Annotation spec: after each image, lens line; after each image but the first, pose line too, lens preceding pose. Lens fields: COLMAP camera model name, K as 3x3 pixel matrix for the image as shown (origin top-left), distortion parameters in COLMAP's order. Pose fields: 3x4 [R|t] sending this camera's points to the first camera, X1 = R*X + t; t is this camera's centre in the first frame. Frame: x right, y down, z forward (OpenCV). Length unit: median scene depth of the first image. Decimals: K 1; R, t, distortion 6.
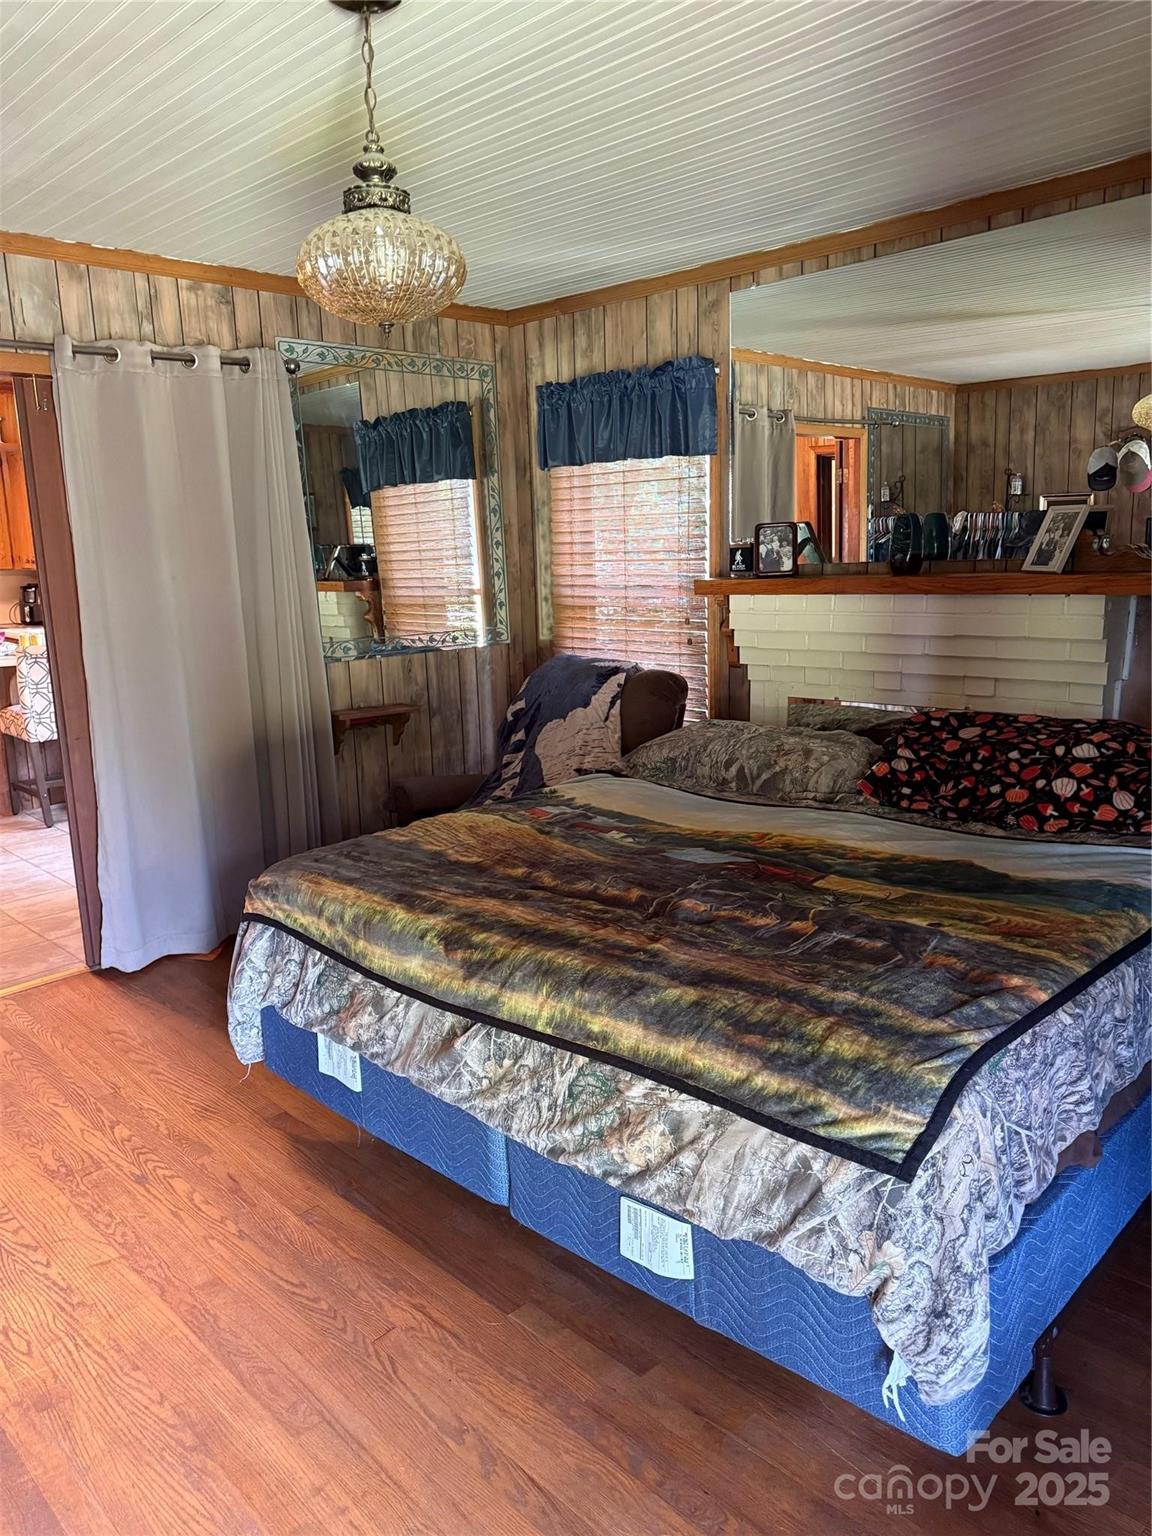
lens RADIAL K [[1080.2, 0, 574.0], [0, 1080.2, 774.1], [0, 0, 1]] dist [0.058075, -0.071613]
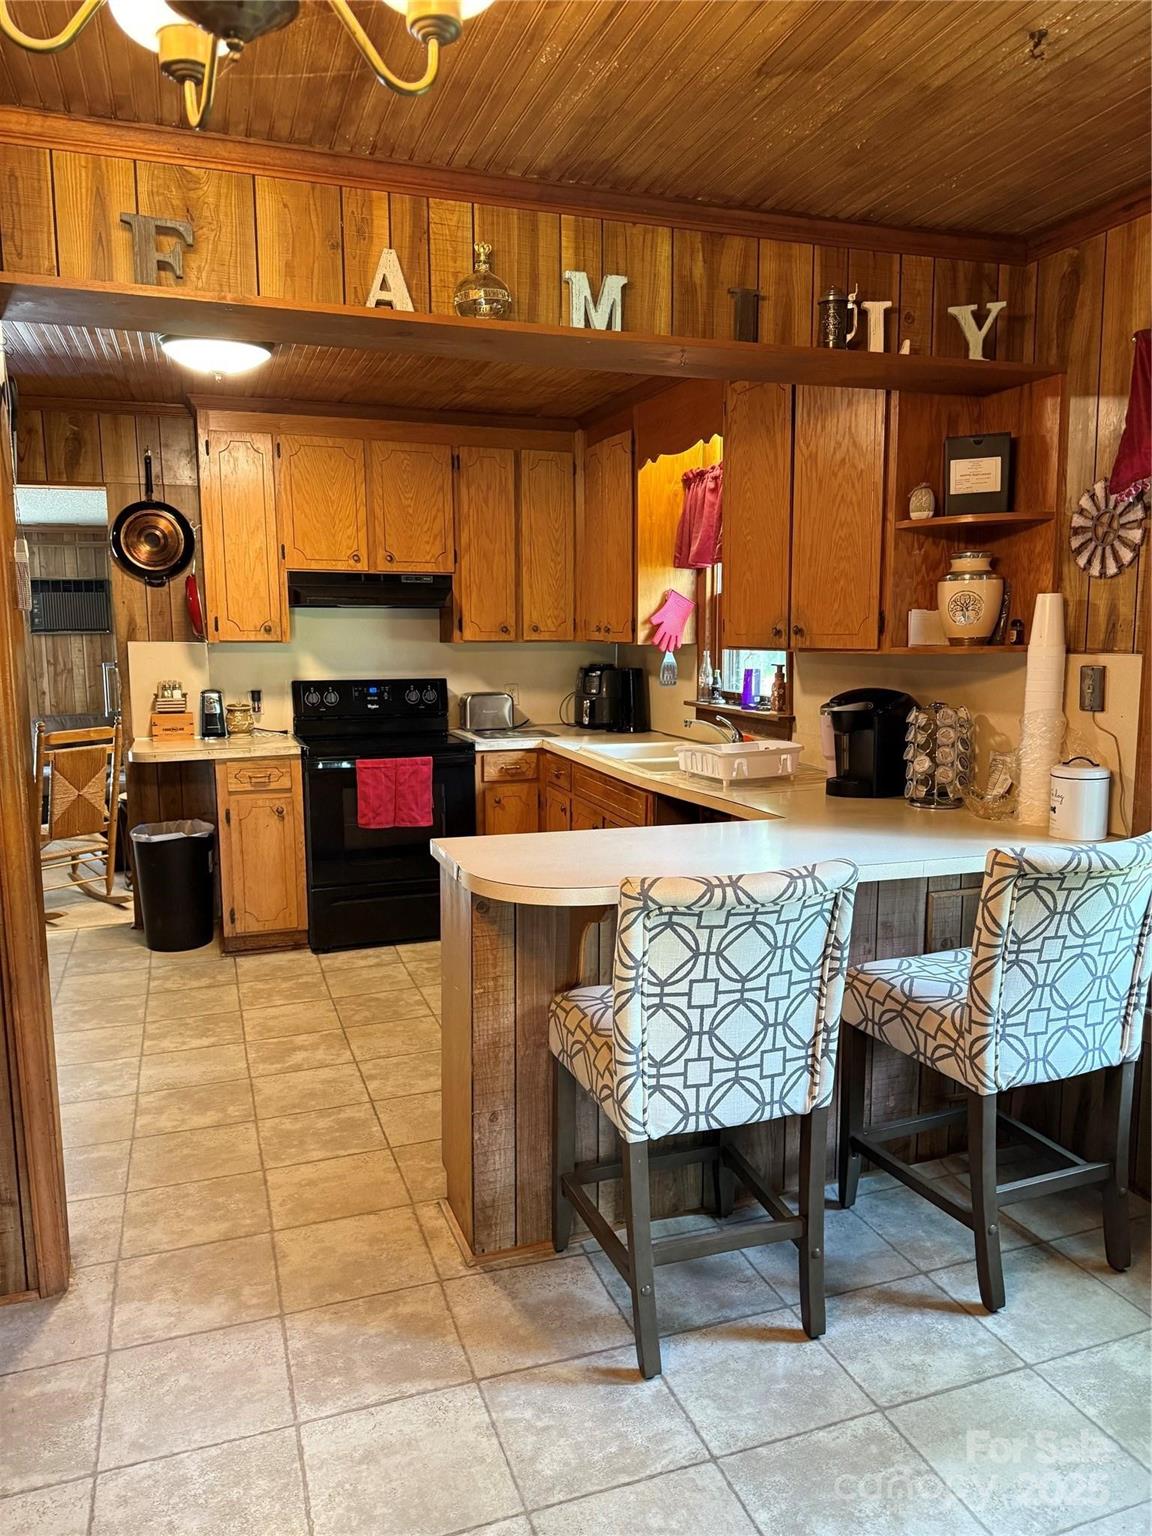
lens RADIAL K [[1080.2, 0, 574.0], [0, 1080.2, 774.1], [0, 0, 1]] dist [0.058075, -0.071613]
pose [[0.906488, 0.079609, -0.414659, -0.243627], [-0.104657, 0.993782, -0.037998, -0.085643], [0.409056, 0.077841, 0.909183, 0.428346]]
